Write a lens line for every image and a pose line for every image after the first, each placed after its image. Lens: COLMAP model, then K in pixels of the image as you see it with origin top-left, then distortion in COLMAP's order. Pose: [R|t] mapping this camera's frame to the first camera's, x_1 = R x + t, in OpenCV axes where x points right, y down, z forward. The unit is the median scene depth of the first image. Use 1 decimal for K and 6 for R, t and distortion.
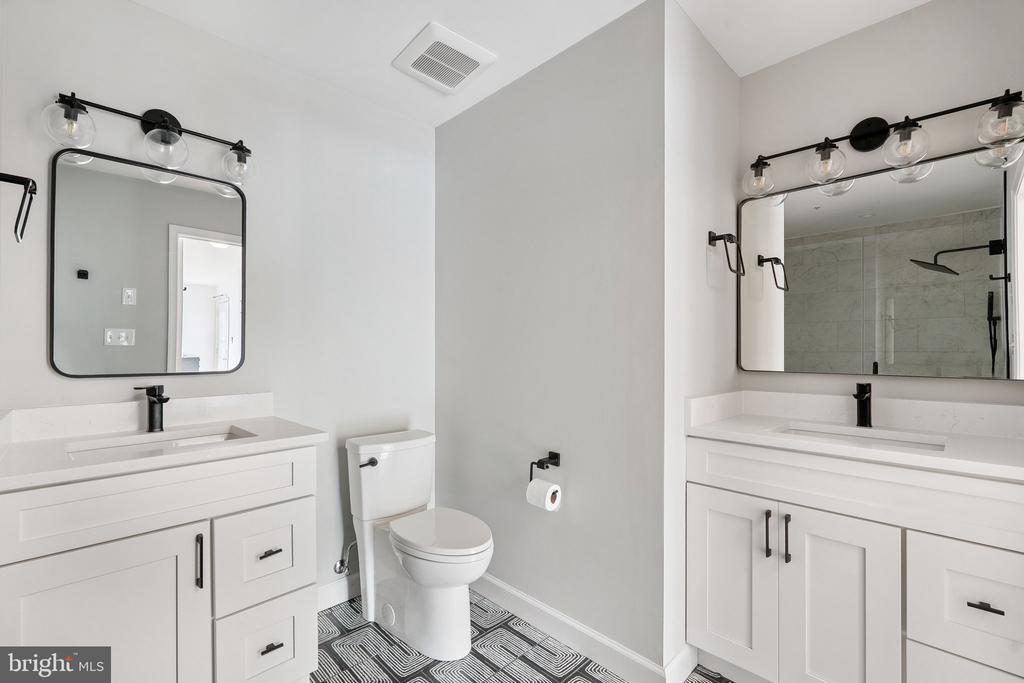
lens RADIAL K [[454.1, 0, 513.2], [0, 454.1, 345.7], [0, 0, 1]] dist [0.002351, 0.000908]
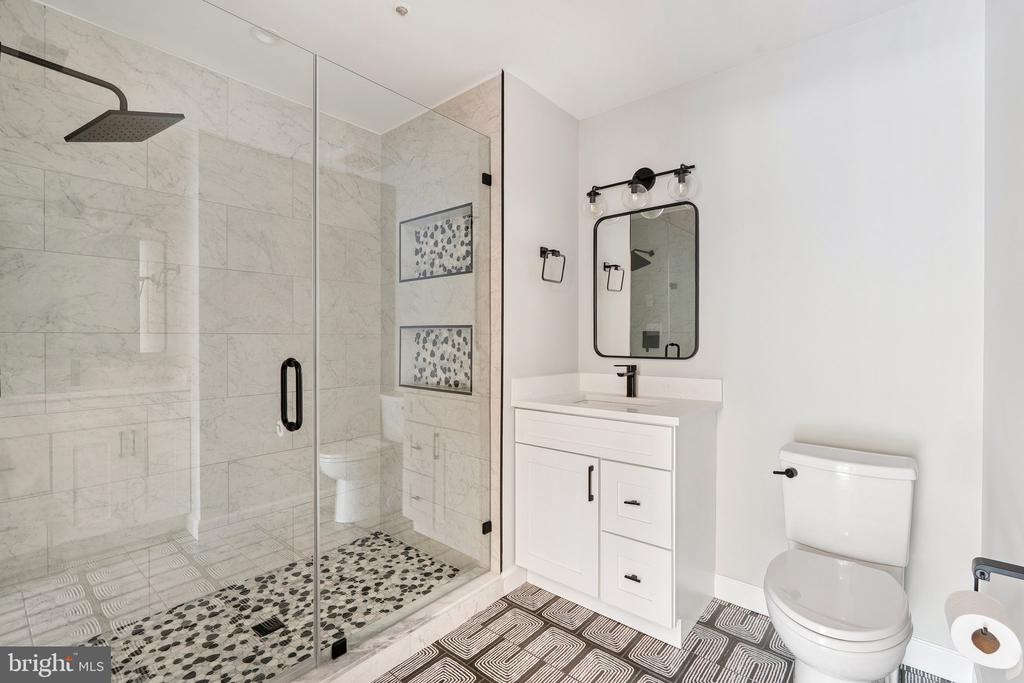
lens RADIAL K [[454.1, 0, 513.0], [0, 454.1, 341.5], [0, 0, 1]] dist [0.002351, 0.000908]
pose [[0.076781, 0.004463, -0.997038, 0.608664], [0.006881, 0.999964, 0.005005, 0.003726], [0.997024, -0.007245, 0.076747, 0.511714]]
